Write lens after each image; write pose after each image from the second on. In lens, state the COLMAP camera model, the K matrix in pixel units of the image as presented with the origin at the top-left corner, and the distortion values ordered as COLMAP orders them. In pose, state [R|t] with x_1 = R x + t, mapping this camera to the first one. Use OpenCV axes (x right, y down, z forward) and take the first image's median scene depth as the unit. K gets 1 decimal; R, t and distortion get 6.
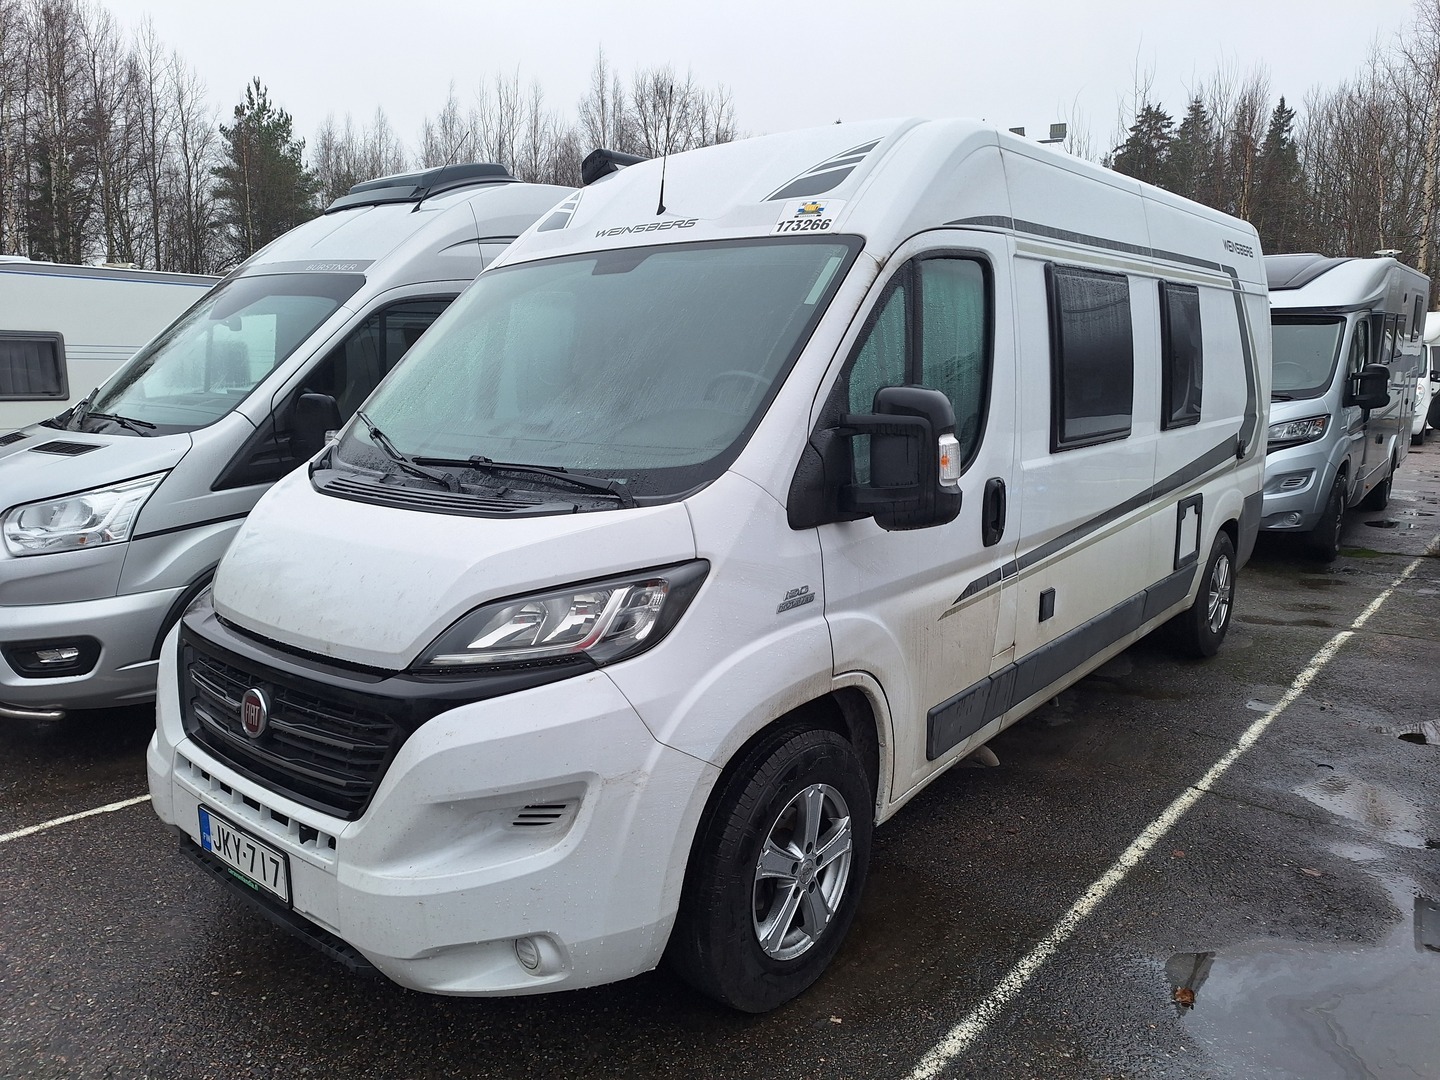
lens RADIAL K [[1013.9, 0, 717.1], [0, 1013.9, 543.9], [0, 0, 1]] dist [0.008355, 0.001536]
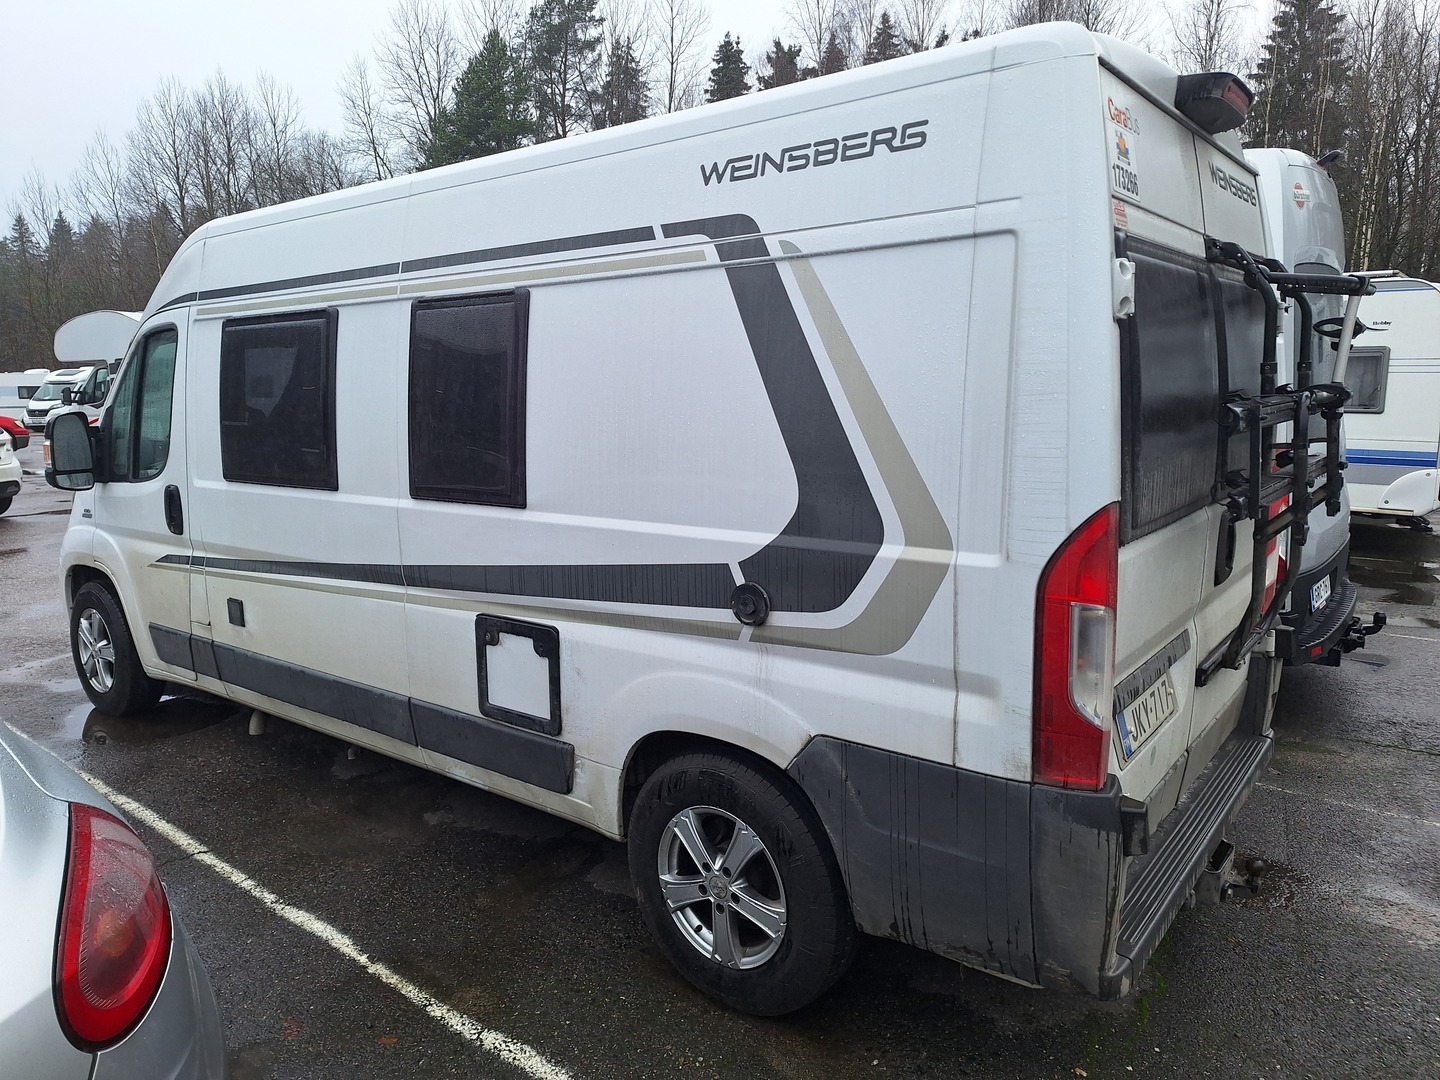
lens RADIAL K [[1013.9, 0, 720.4], [0, 1013.9, 540.0], [0, 0, 1]] dist [0.008355, 0.001536]
pose [[0.036374, 0.151002, -0.987864, 1.587847], [-0.176198, 0.974001, 0.142395, -0.303093], [0.983682, 0.168880, 0.062035, 1.570700]]
